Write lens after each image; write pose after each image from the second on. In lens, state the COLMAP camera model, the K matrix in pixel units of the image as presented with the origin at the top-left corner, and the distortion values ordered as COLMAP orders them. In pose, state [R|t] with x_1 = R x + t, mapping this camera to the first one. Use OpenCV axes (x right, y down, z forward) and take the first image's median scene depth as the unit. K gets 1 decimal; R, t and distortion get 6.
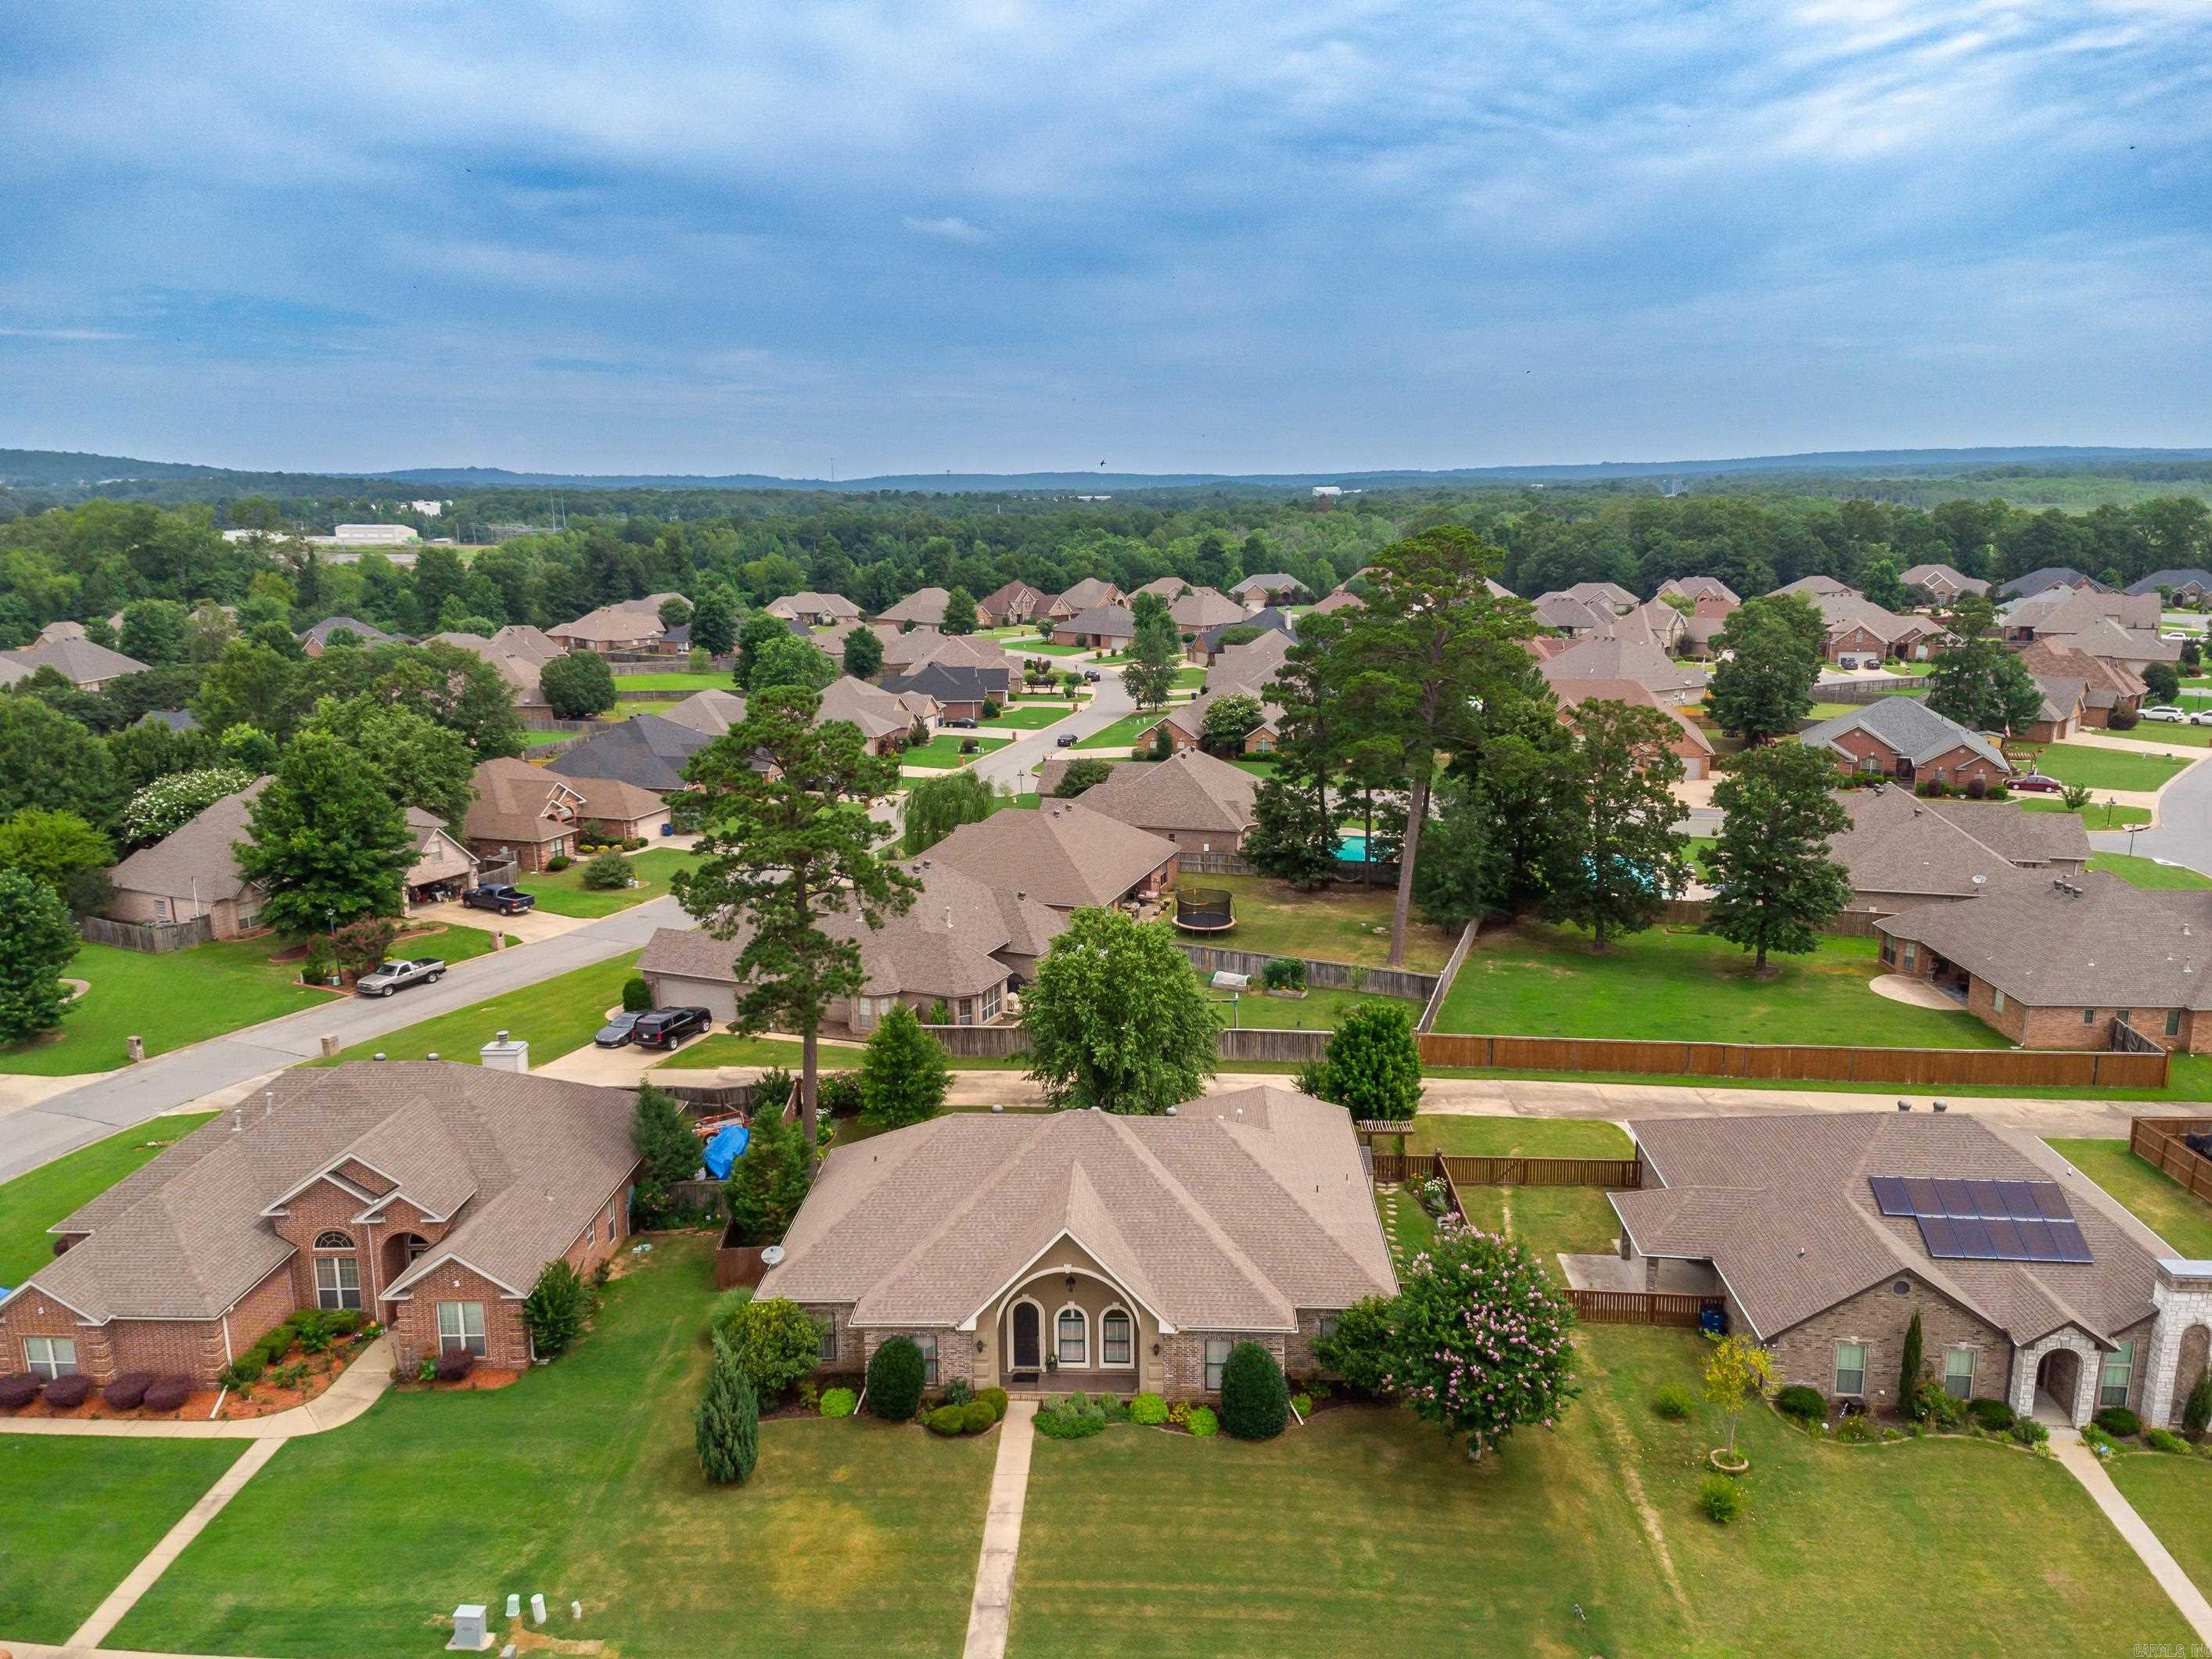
lens RADIAL K [[1552.8, 0, 1106.0], [0, 1552.8, 829.5], [0, 0, 1]] dist [0.237964, -0.242459]
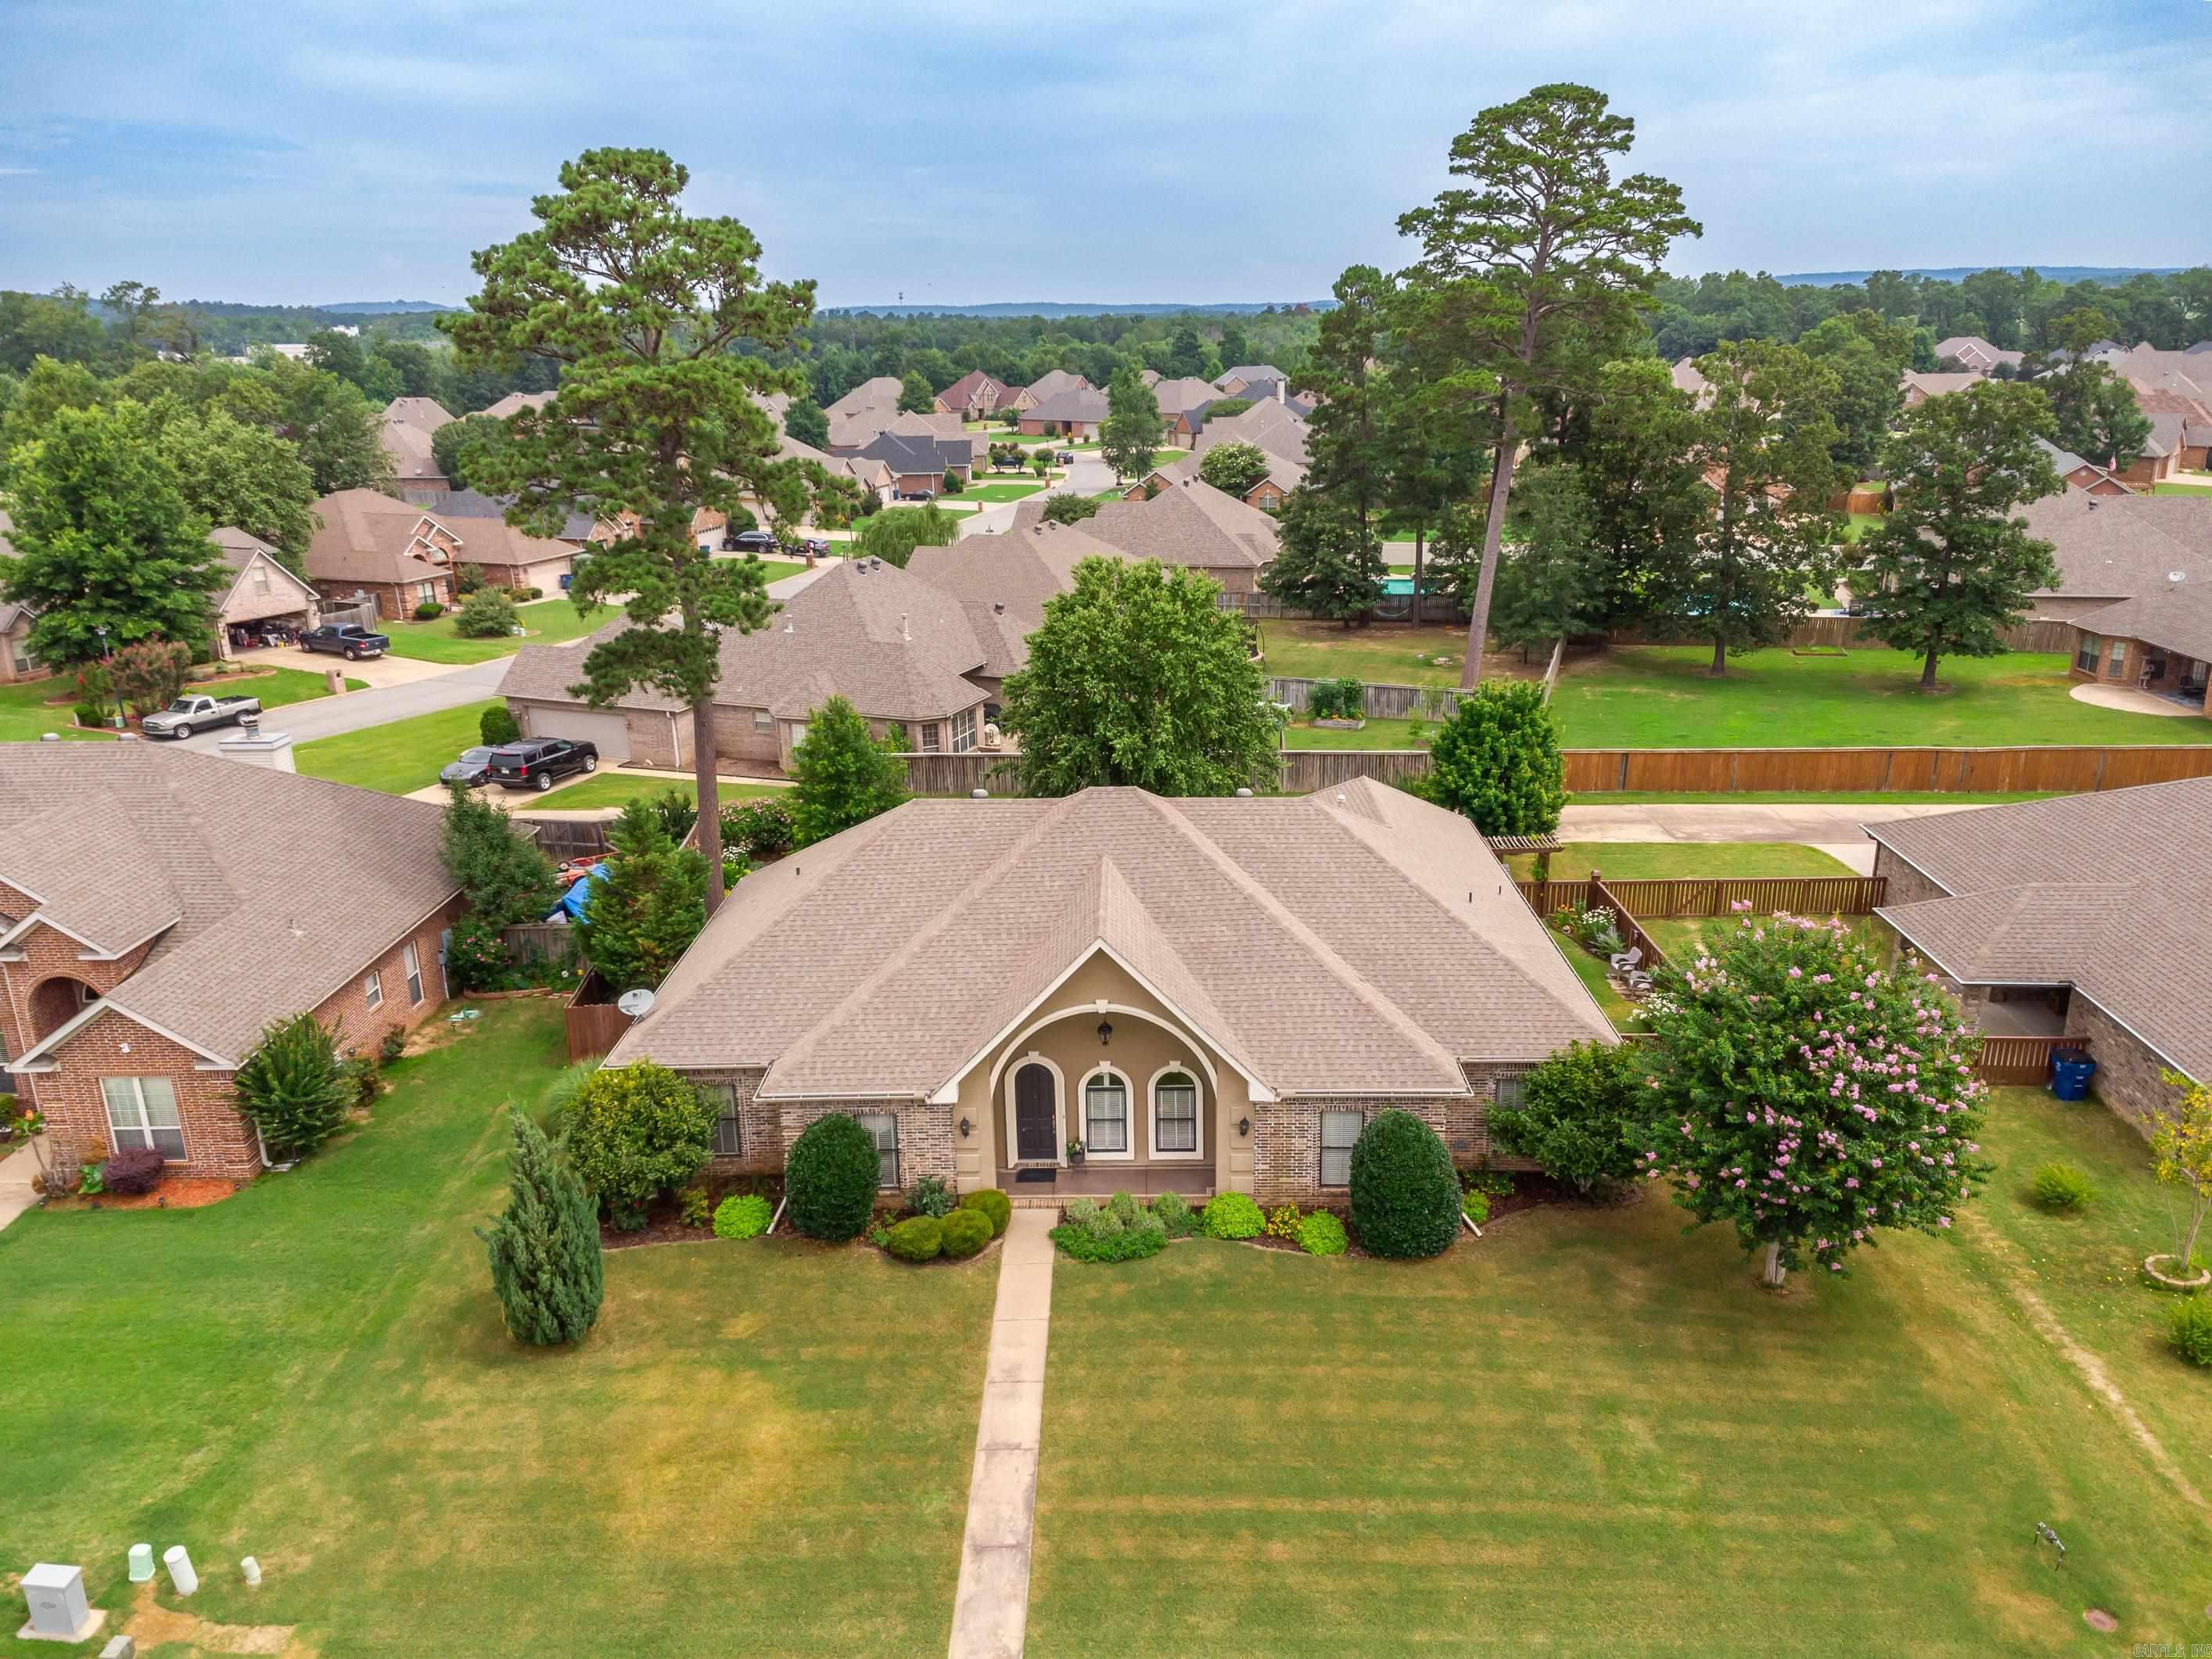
lens RADIAL K [[1553.9, 0, 1101.9], [0, 1553.9, 834.4], [0, 0, 1]] dist [0.240927, -0.264786]
pose [[0.999707, -0.016974, 0.017239, -0.032322], [0.015211, 0.995100, 0.097696, 0.143669], [-0.018813, -0.097405, 0.995067, 0.374768]]
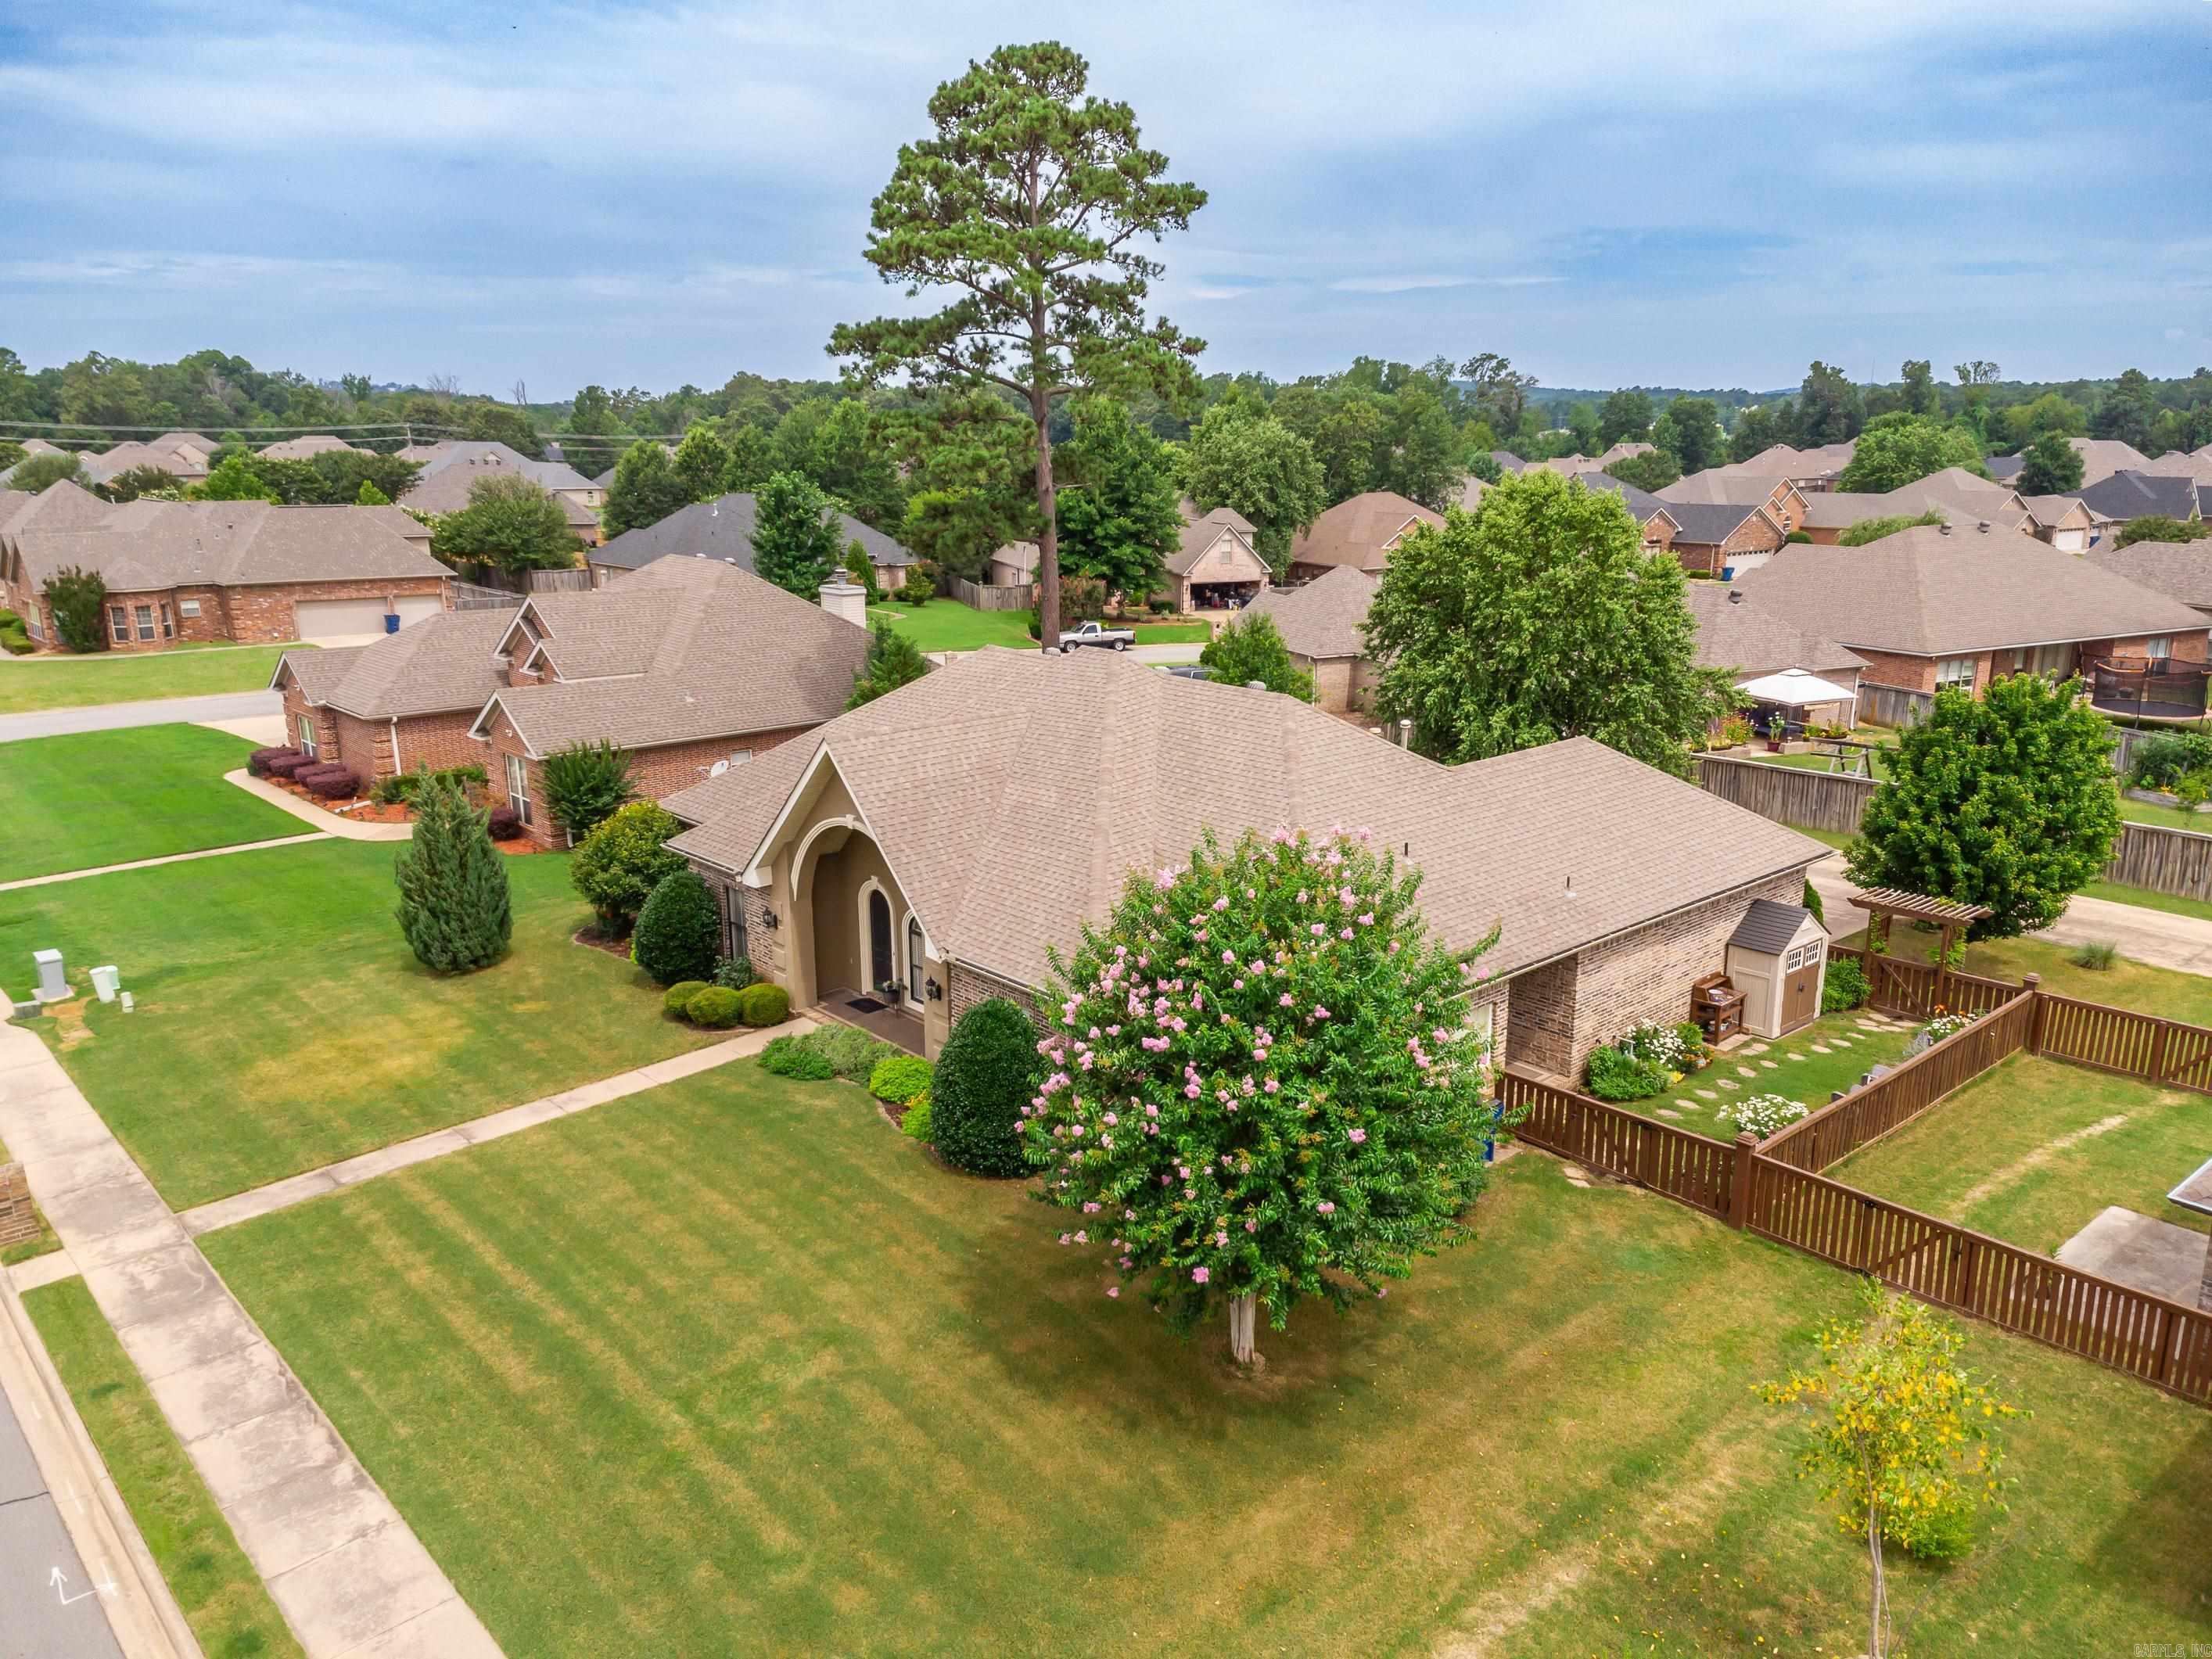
lens RADIAL K [[1553.9, 0, 1101.9], [0, 1553.9, 834.4], [0, 0, 1]] dist [0.240927, -0.264786]
pose [[0.704012, 0.181952, -0.686484, 0.430509], [-0.150625, 0.982887, 0.106042, 0.196910], [0.694031, 0.028747, 0.719371, 0.613254]]
